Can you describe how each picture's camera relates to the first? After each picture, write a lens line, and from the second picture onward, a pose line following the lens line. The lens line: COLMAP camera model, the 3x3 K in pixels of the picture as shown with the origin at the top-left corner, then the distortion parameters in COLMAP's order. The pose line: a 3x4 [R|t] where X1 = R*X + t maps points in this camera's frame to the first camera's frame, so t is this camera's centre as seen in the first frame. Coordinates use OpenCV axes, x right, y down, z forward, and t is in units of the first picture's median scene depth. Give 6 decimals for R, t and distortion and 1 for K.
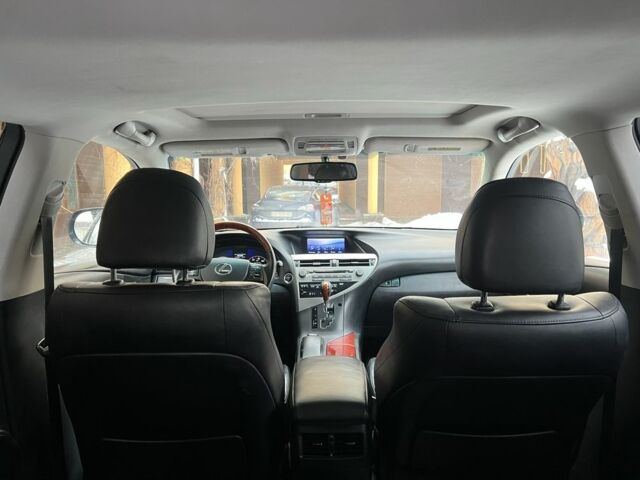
lens RADIAL K [[448.6, 0, 320.0], [0, 448.6, 240.0], [0, 0, 1]] dist [0.033999, -0.072674]
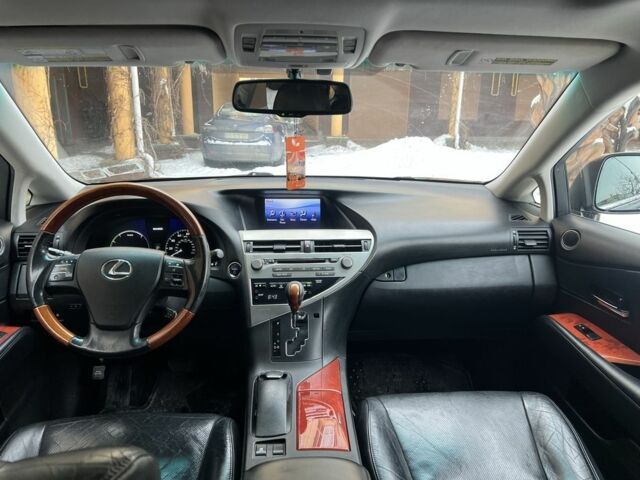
lens RADIAL K [[448.6, 0, 320.0], [0, 448.6, 240.0], [0, 0, 1]] dist [0.033999, -0.072674]
pose [[0.995916, -0.002746, 0.090244, -0.007650], [-0.013183, 0.984402, 0.175438, -0.070208], [-0.089318, -0.175912, 0.980346, 0.381956]]
